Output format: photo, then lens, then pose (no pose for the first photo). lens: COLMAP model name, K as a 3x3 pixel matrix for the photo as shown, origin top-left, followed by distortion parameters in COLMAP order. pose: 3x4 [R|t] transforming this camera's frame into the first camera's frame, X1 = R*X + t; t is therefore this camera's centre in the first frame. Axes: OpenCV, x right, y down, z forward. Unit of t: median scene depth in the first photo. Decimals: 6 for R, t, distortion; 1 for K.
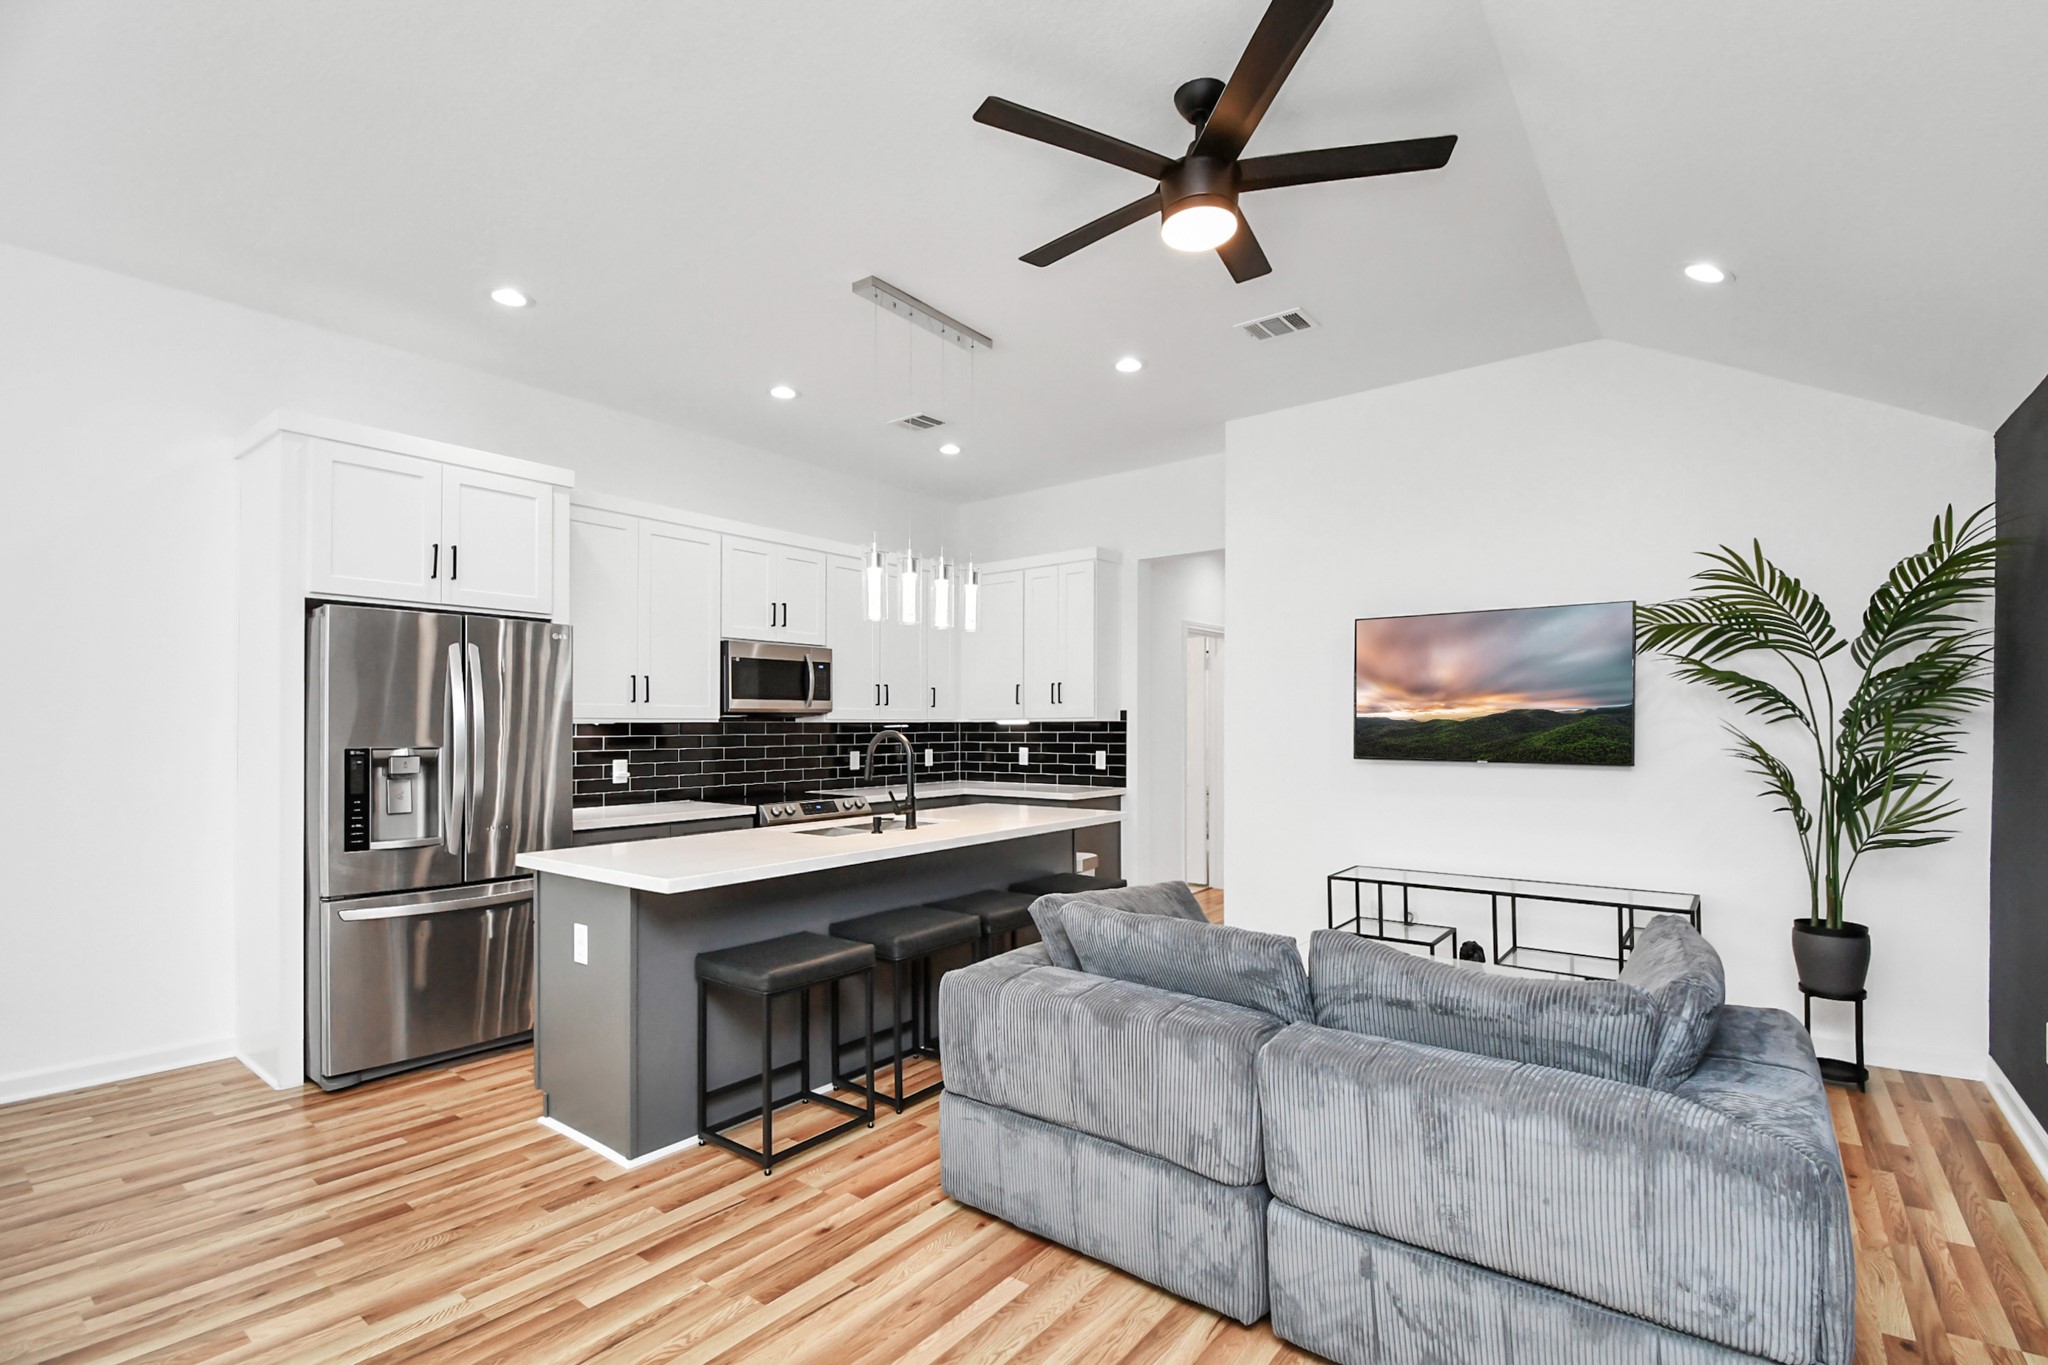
lens RADIAL K [[941.7, 0, 1033.5], [0, 941.7, 712.6], [0, 0, 1]] dist [0.000655, -0.000381]
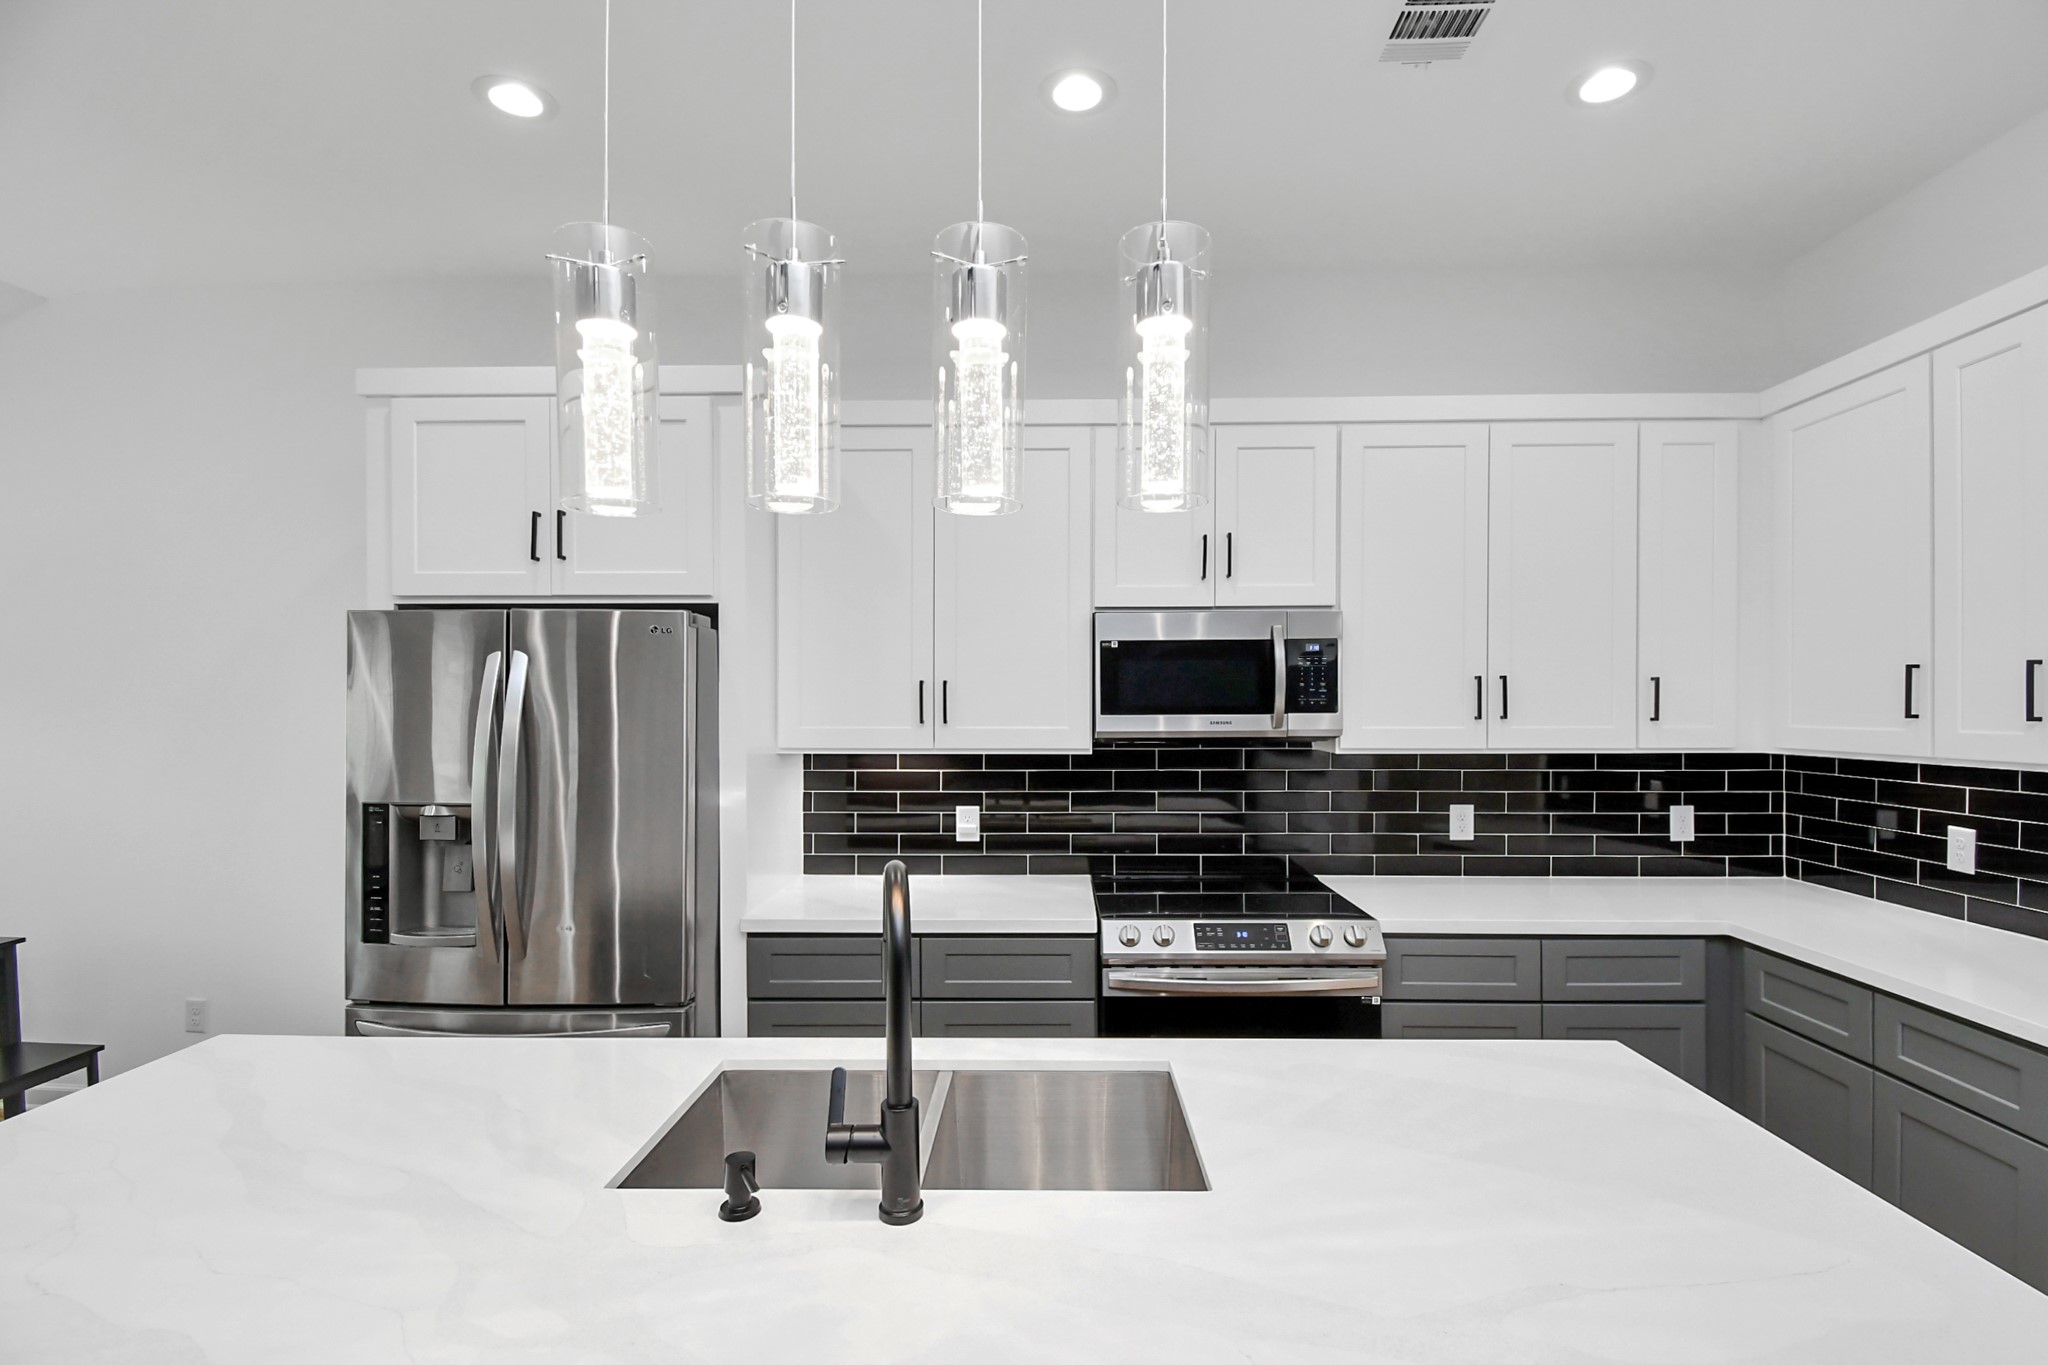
lens RADIAL K [[918.9, 0, 1027.6], [0, 918.9, 699.7], [0, 0, 1]] dist [0.001848, -0.000312]
pose [[0.577669, 0.006460, -0.816246, 0.096100], [0.007866, 0.999878, 0.013480, -0.029056], [0.816233, -0.014208, 0.577548, 0.603293]]
